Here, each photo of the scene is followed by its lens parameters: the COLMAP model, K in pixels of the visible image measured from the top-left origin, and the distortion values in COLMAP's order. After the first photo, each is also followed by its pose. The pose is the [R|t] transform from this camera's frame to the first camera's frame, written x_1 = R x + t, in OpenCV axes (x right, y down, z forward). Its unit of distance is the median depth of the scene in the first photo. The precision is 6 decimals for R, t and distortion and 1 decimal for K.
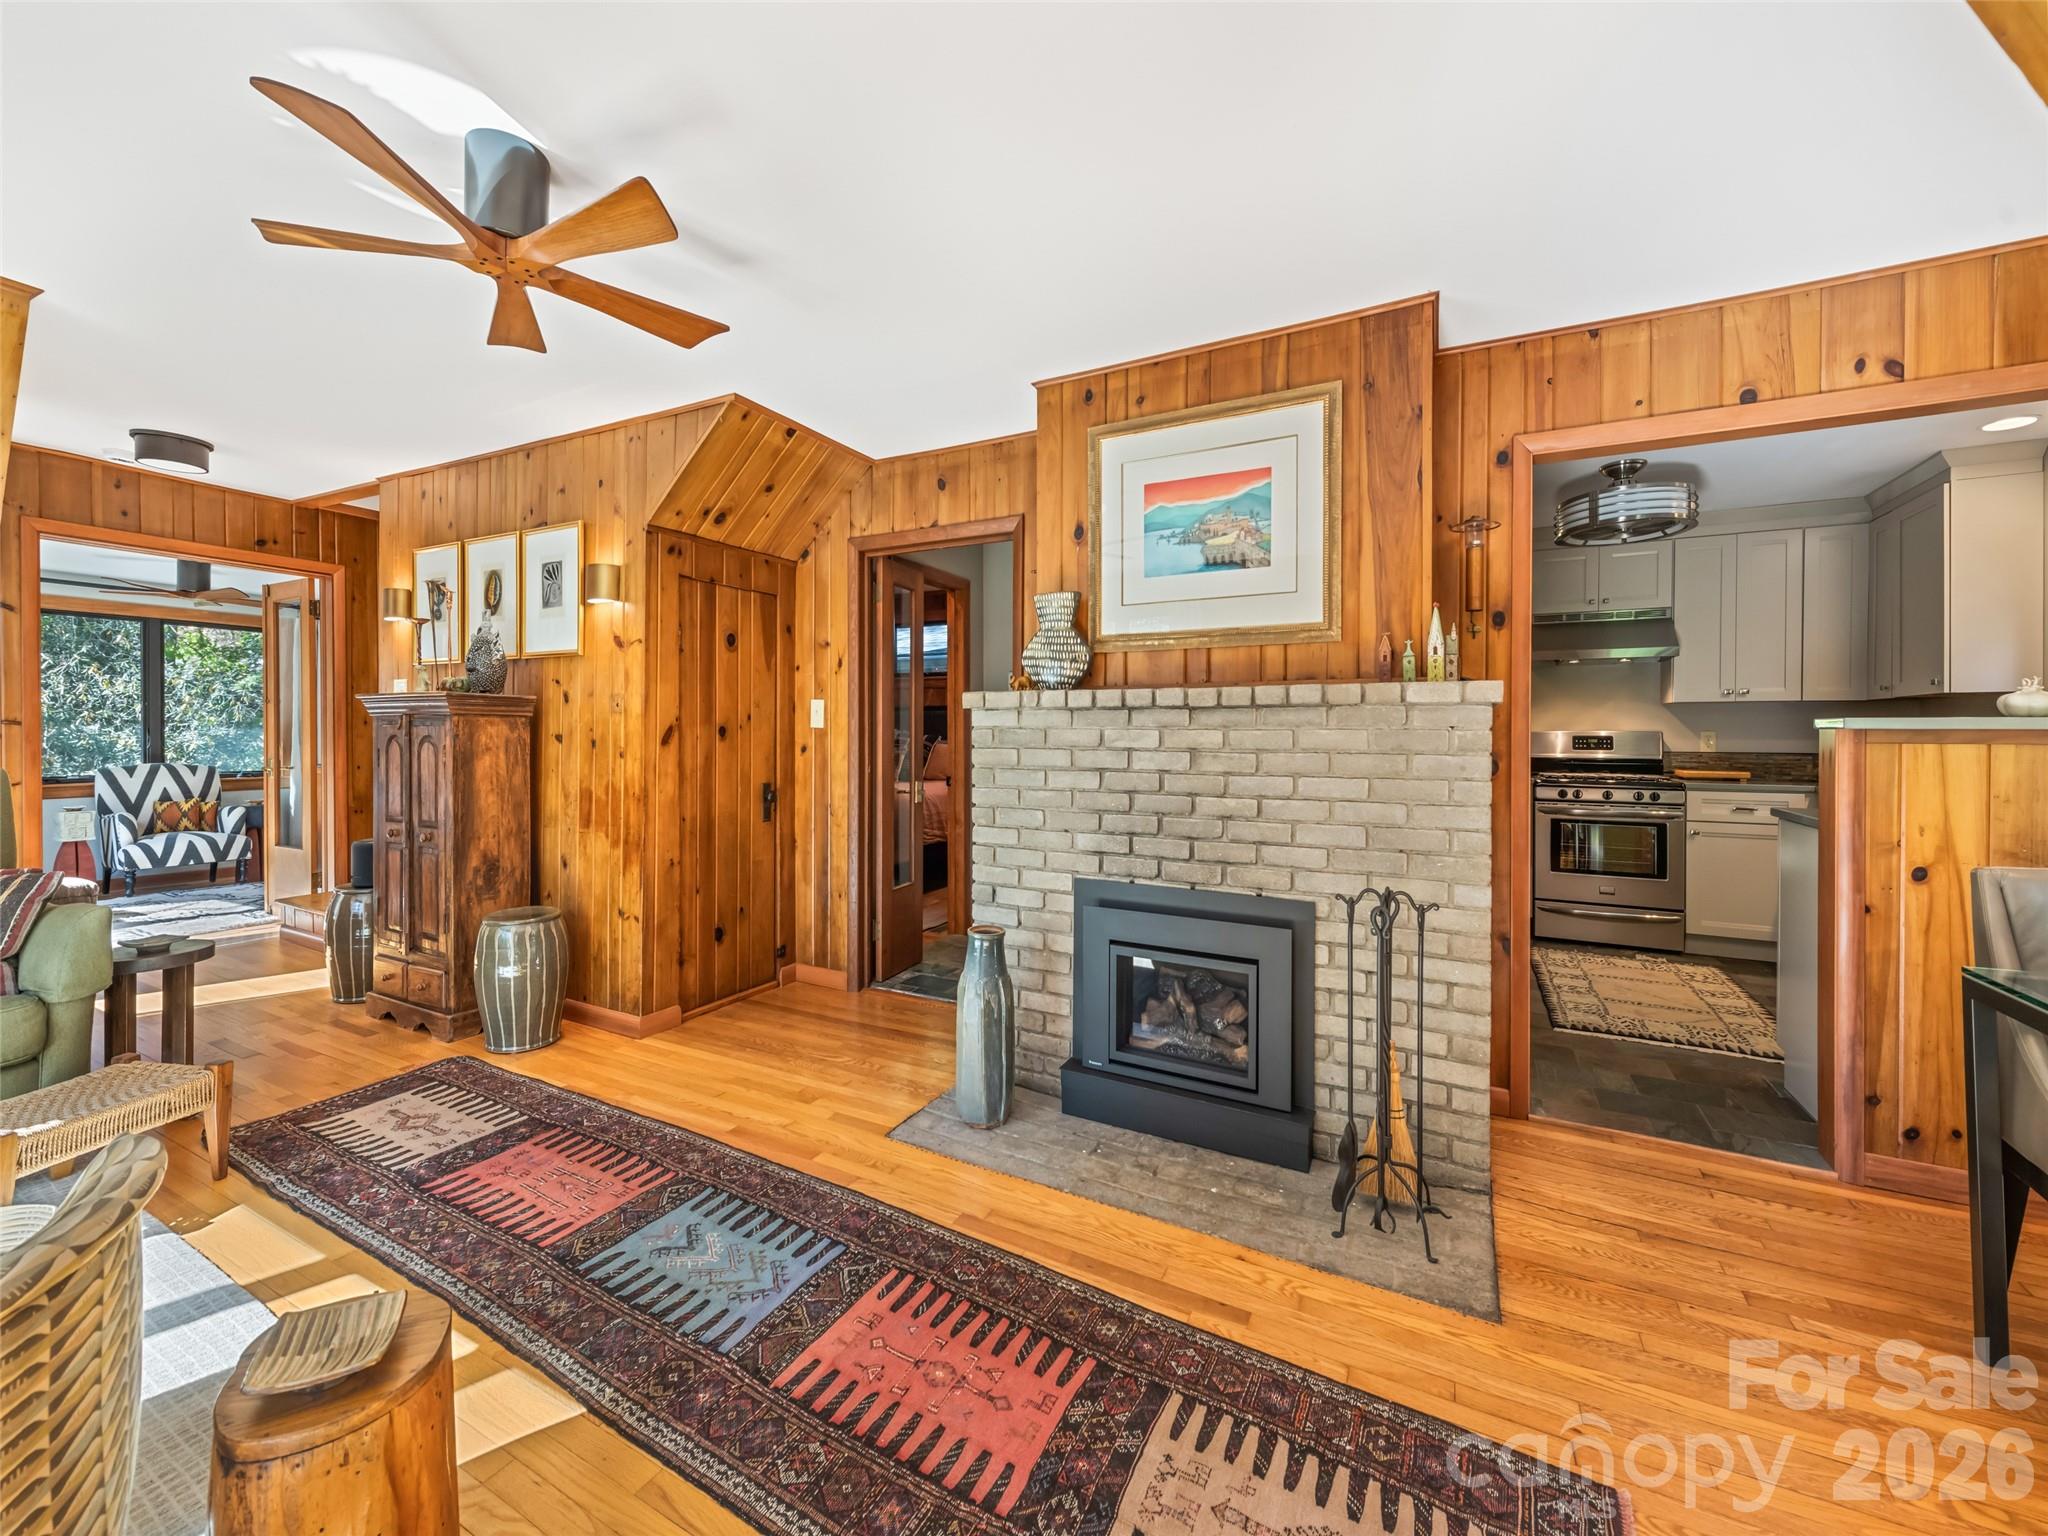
lens RADIAL K [[815.1, 0, 1022.7], [0, 815.1, 734.4], [0, 0, 1]] dist [0.010949, -0.004553]
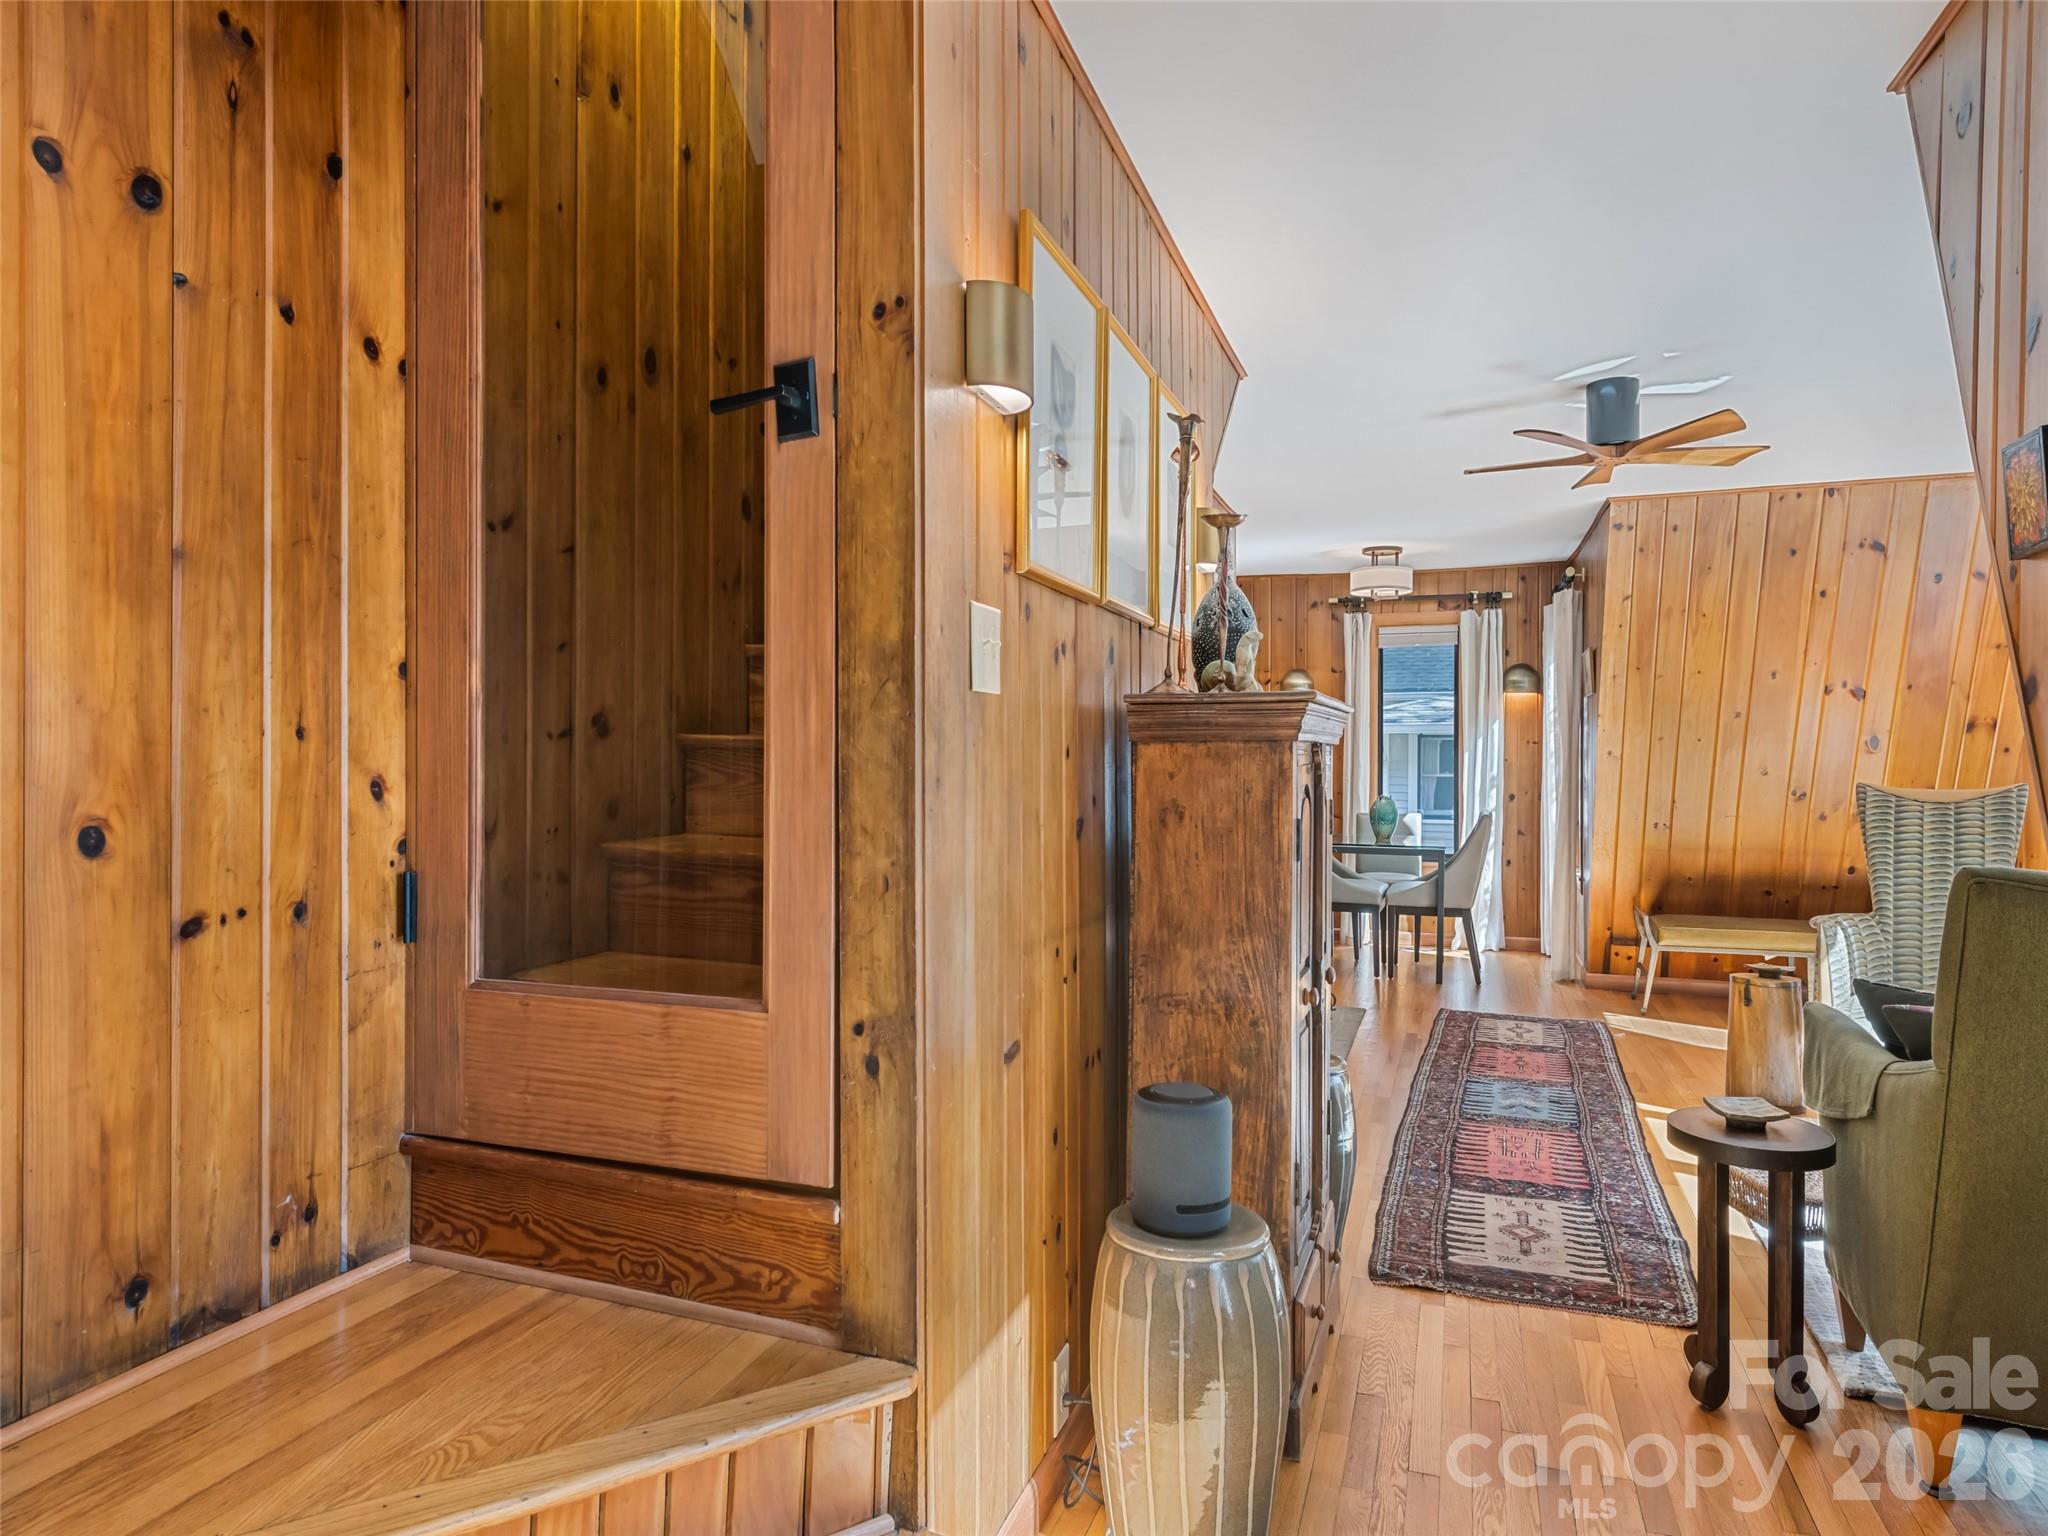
lens RADIAL K [[1217.0, 0, 1024.0], [0, 1217.0, 768.0], [0, 0, 1]] dist [-0.000695, -0.000869]
pose [[-0.132210, -0.014415, 0.991117, -1.542822], [-0.006074, 0.999887, 0.013733, -0.018164], [-0.991203, -0.004204, -0.132283, 1.356640]]
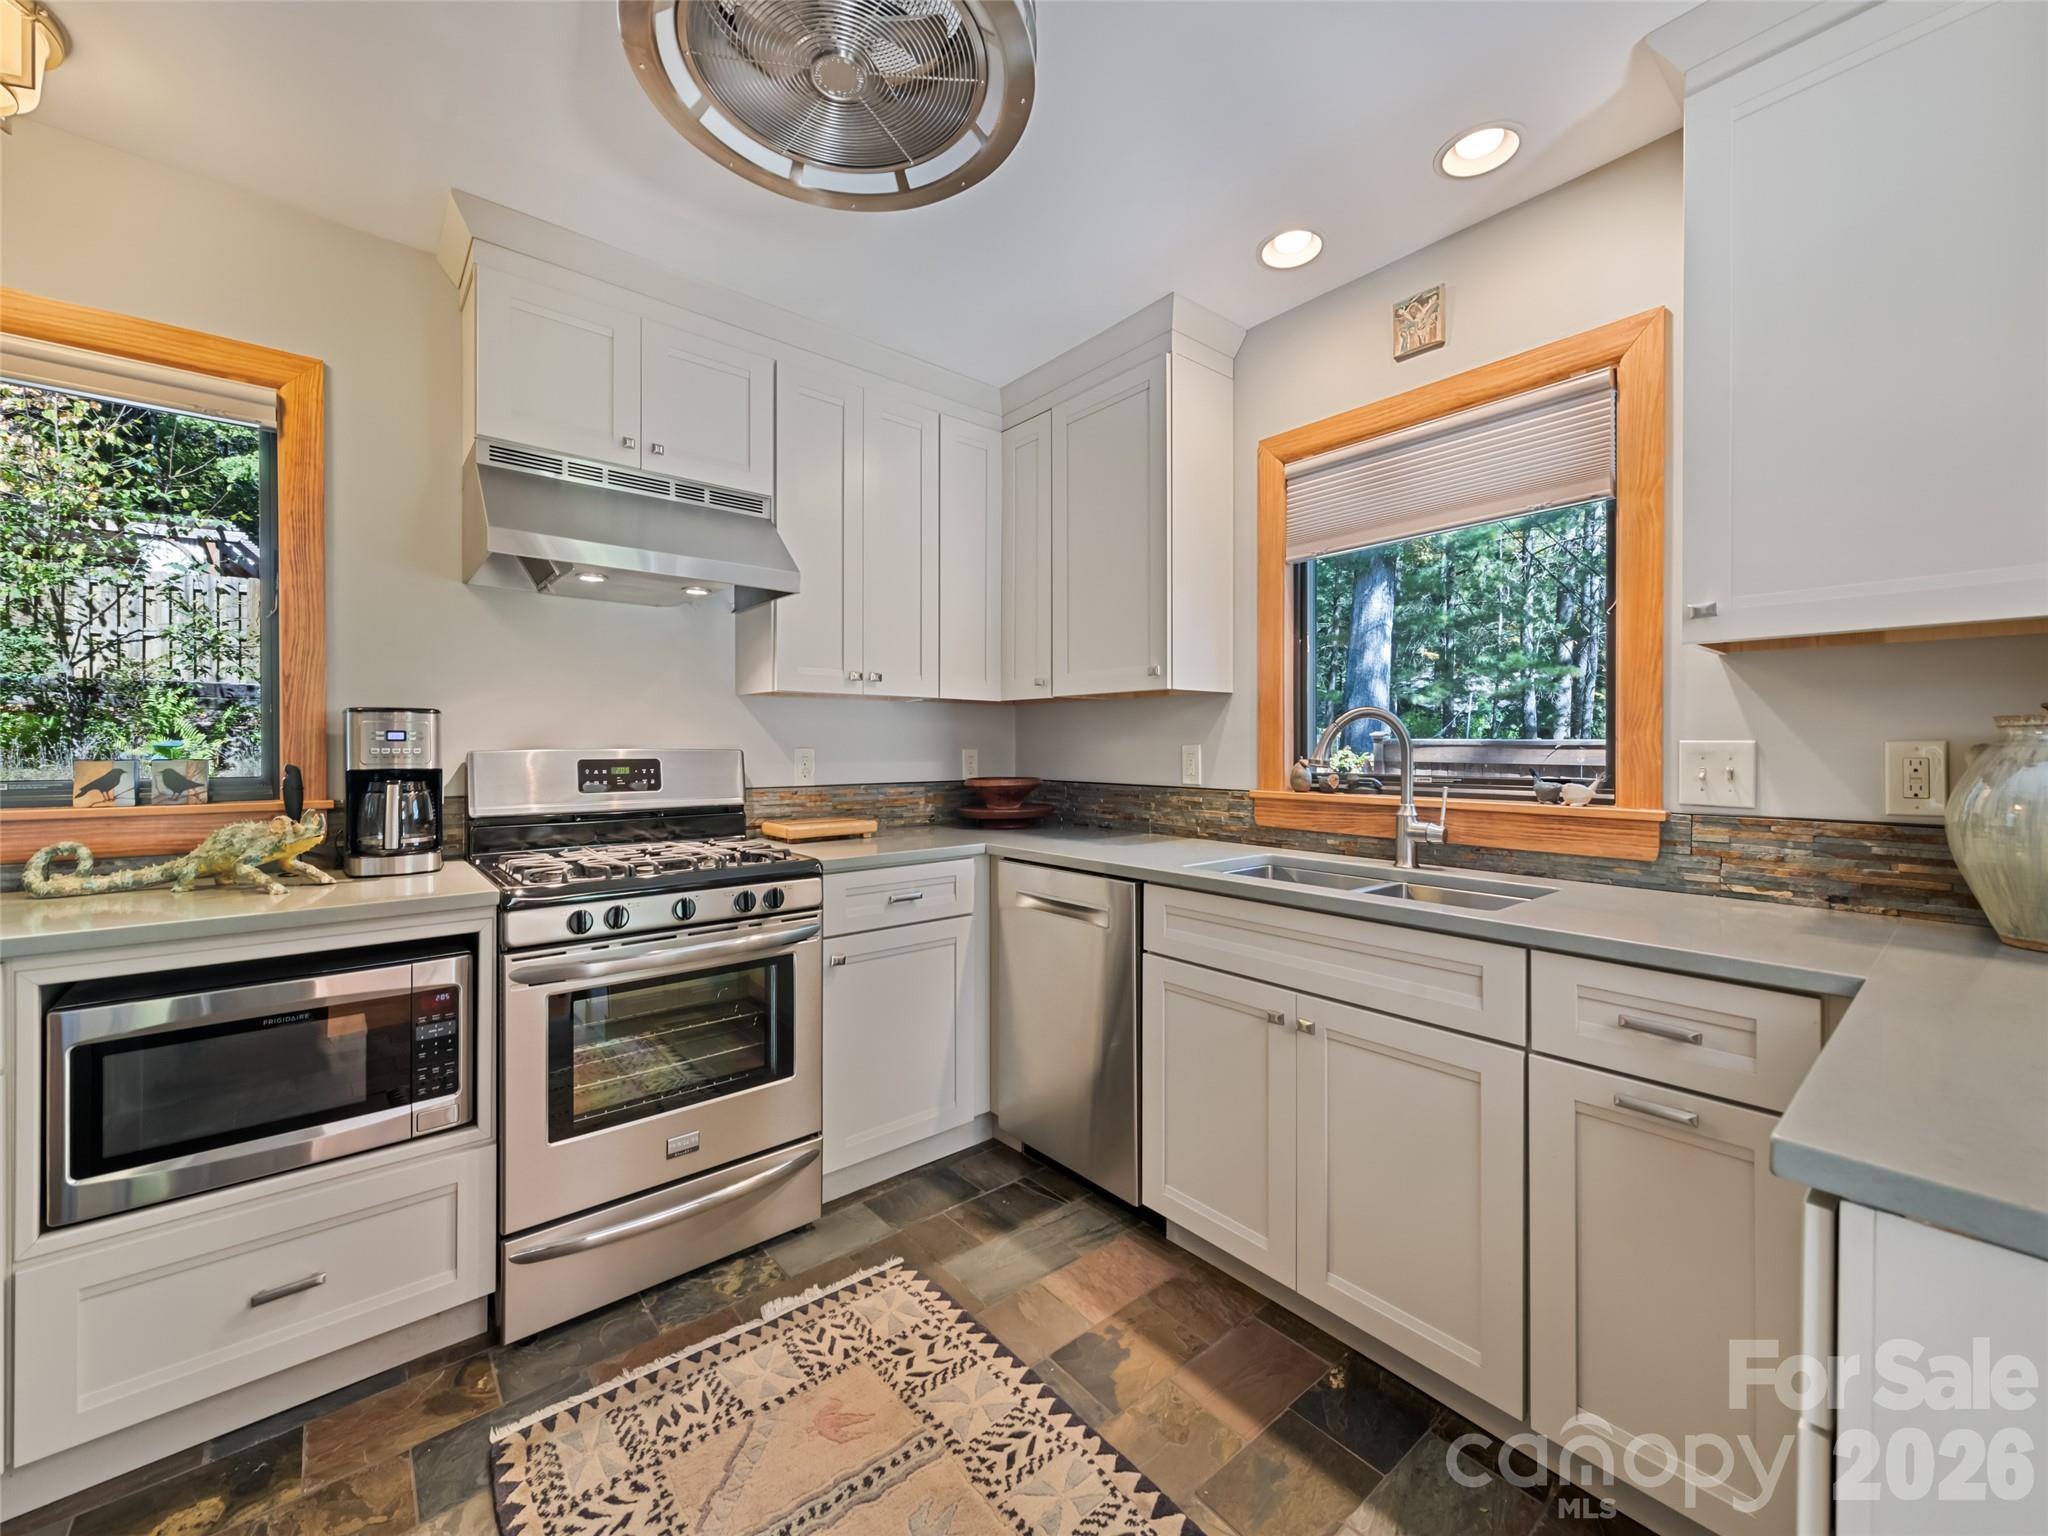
lens RADIAL K [[814.5, 0, 1026.6], [0, 814.5, 751.9], [0, 0, 1]] dist [0.016656, -0.005117]
pose [[0.380565, -0.010538, 0.924694, 0.594420], [0.000677, 0.999938, 0.011117, -0.011584], [-0.924754, -0.003605, 0.380549, 1.010240]]
